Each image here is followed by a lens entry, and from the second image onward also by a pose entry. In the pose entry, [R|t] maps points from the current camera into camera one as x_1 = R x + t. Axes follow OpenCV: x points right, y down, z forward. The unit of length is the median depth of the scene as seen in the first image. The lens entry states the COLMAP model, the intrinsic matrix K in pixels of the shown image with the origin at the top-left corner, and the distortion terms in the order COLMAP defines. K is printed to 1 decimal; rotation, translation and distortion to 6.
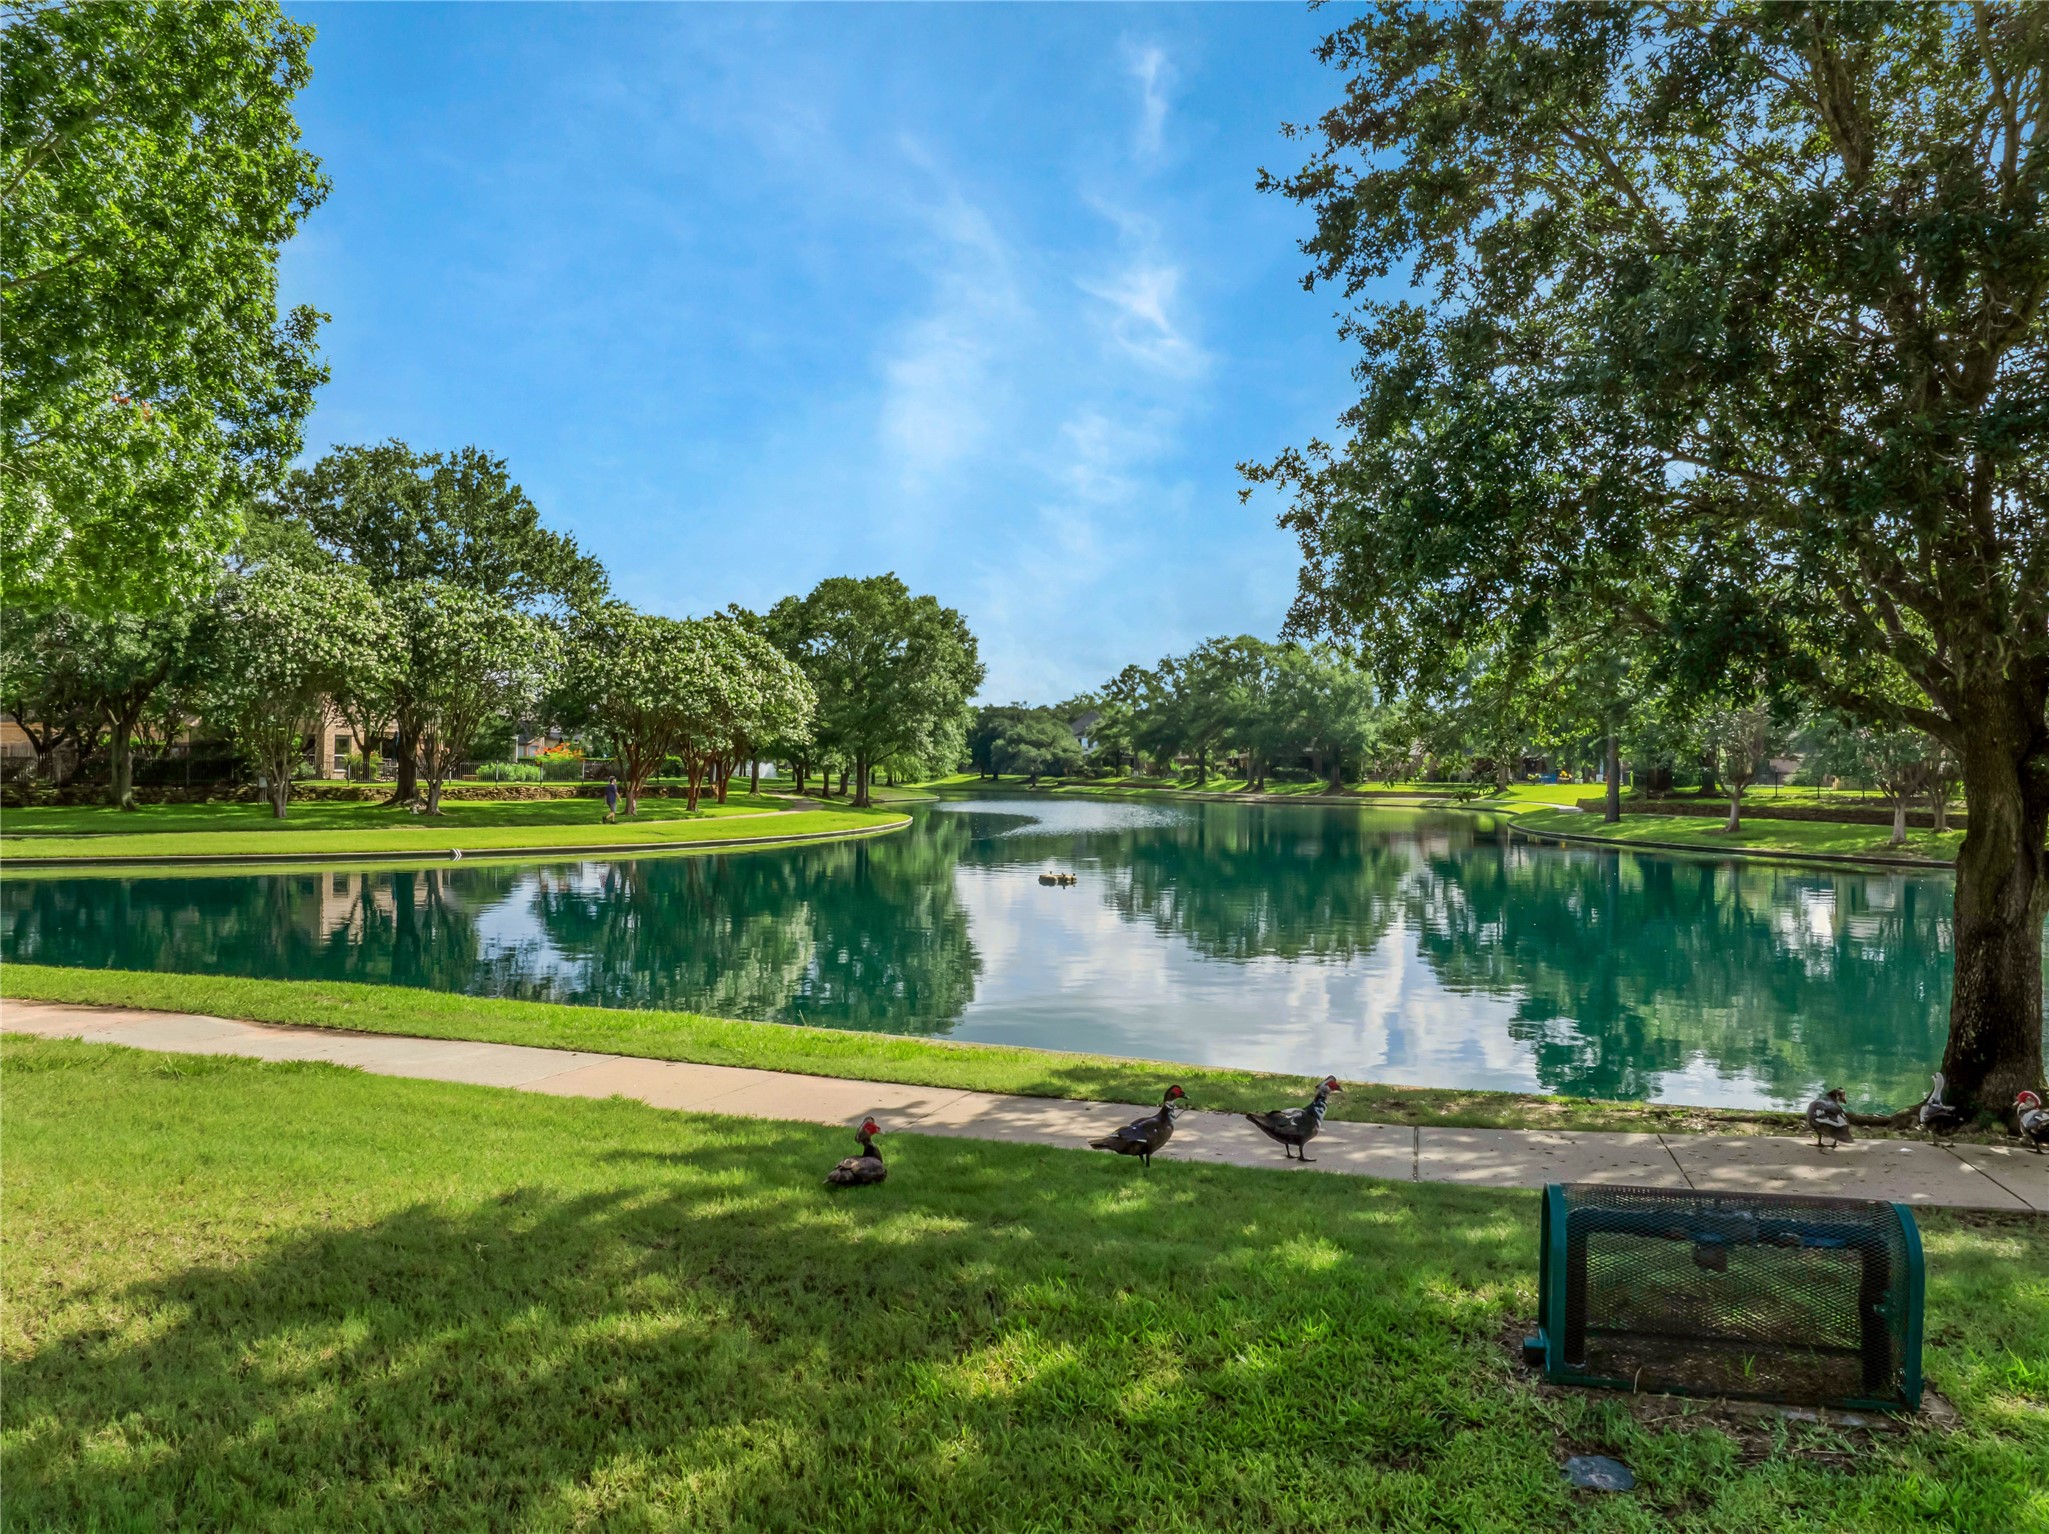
lens RADIAL K [[1459.1, 0, 1027.7], [0, 1459.1, 767.7], [0, 0, 1]] dist [-0.002924, -0.028929]
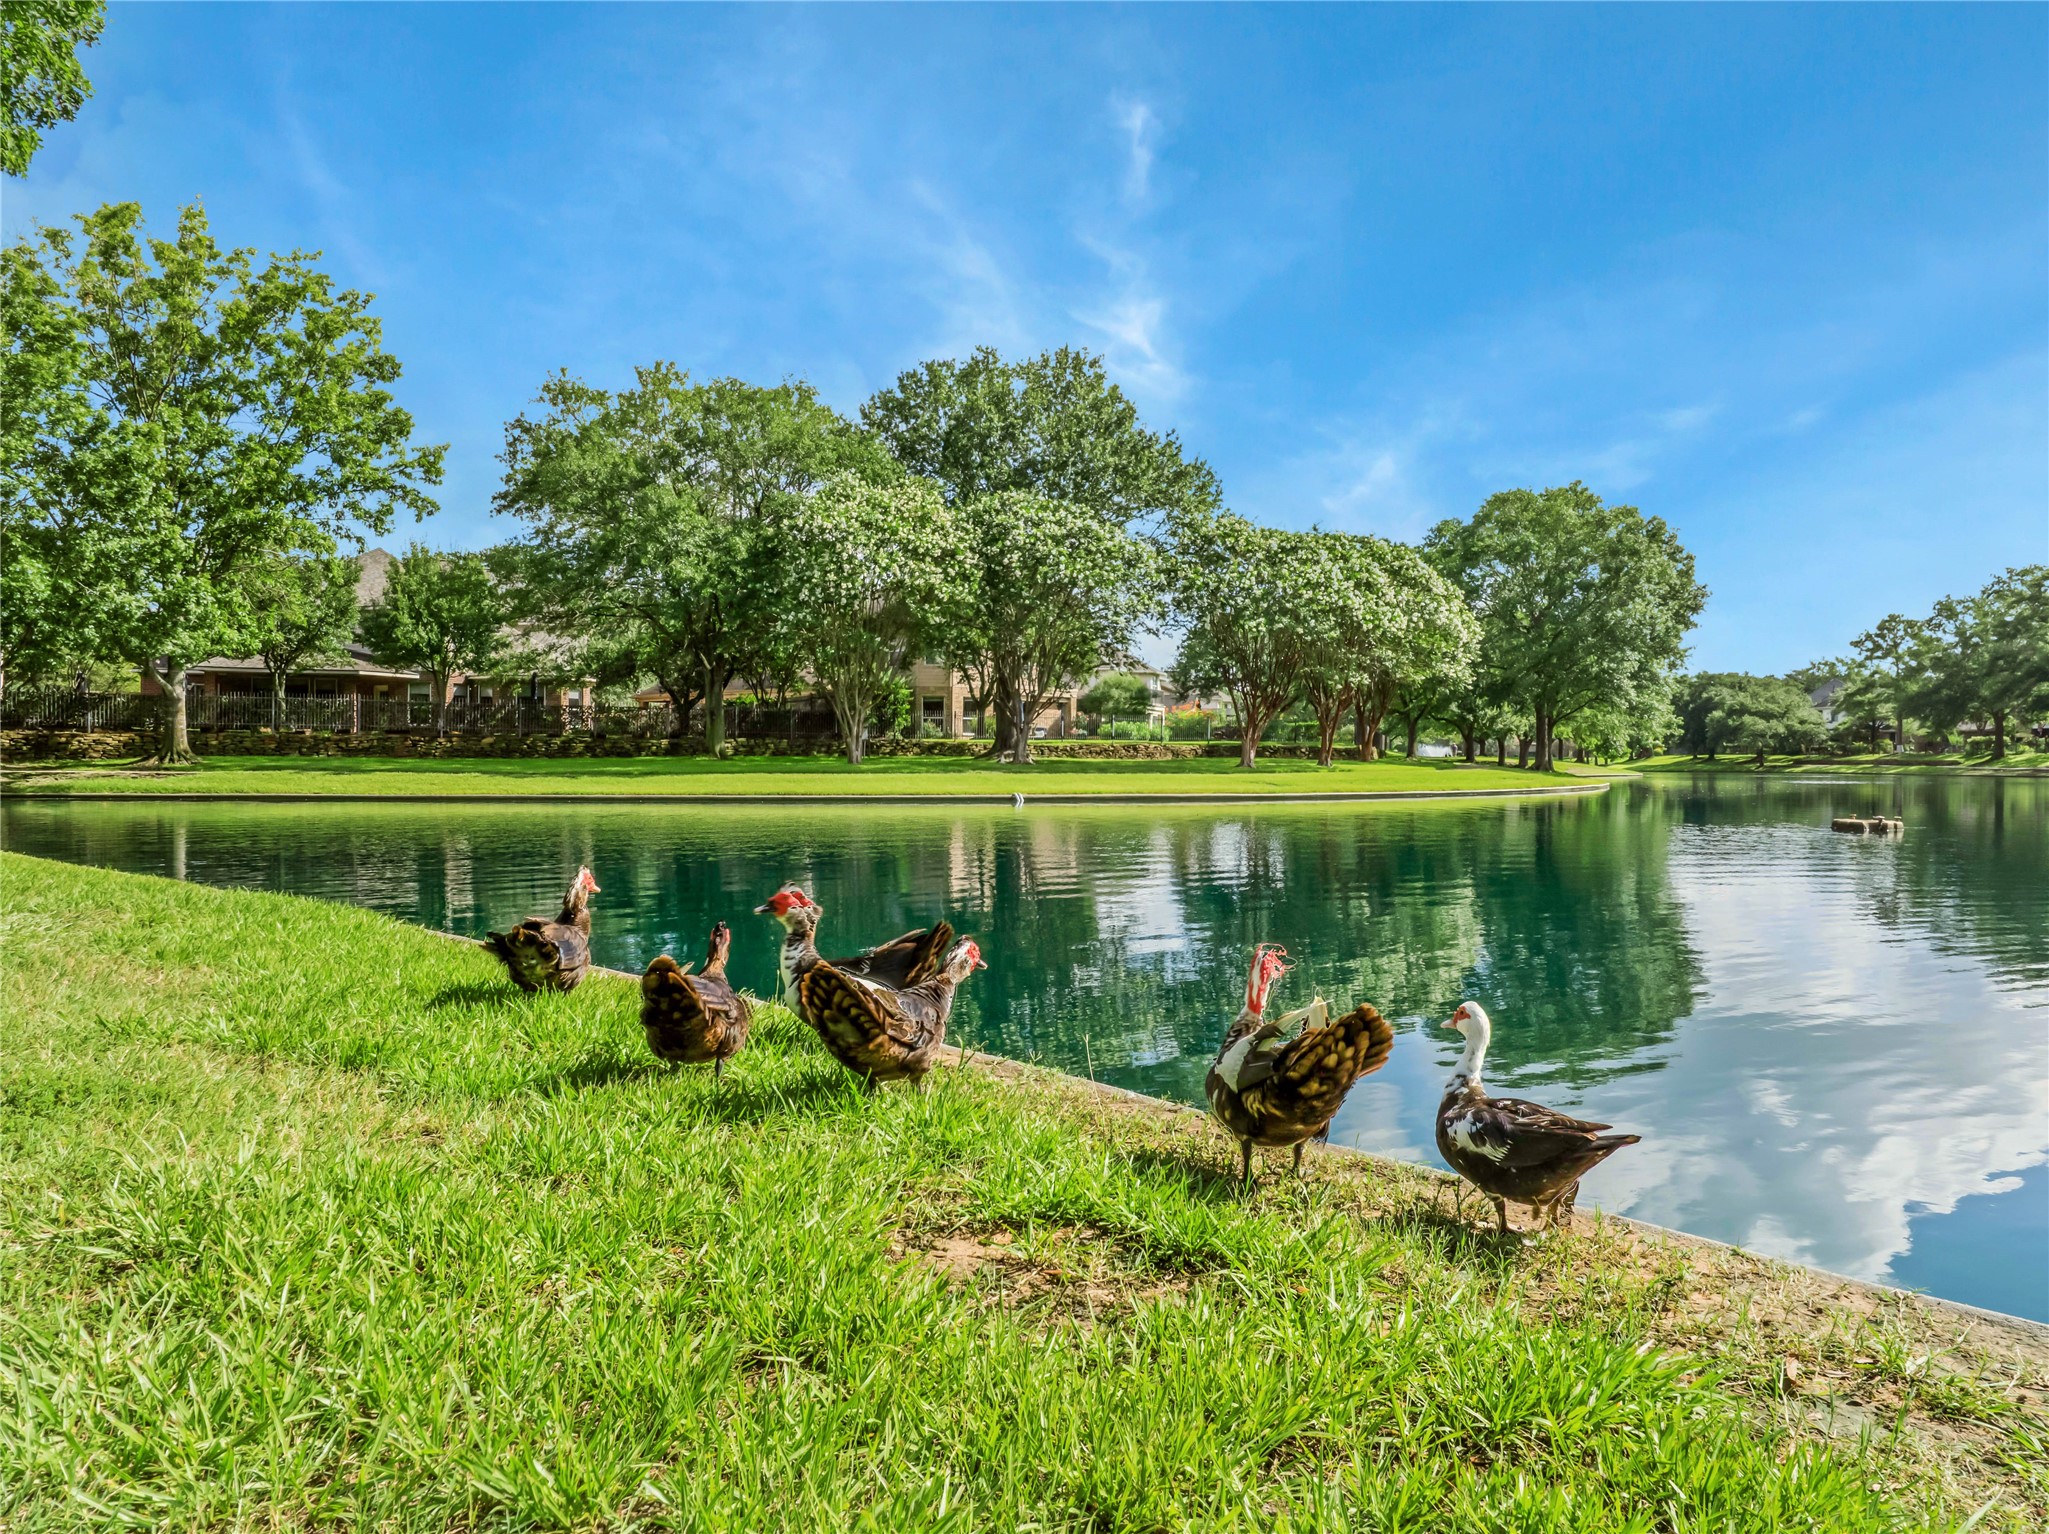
lens RADIAL K [[1459.1, 0, 1027.7], [0, 1459.1, 767.7], [0, 0, 1]] dist [-0.002924, -0.028929]
pose [[0.897015, -0.008963, -0.441909, -0.015751], [0.010781, 0.999941, 0.001603, 0.027672], [0.441869, -0.006202, 0.897058, 0.184203]]
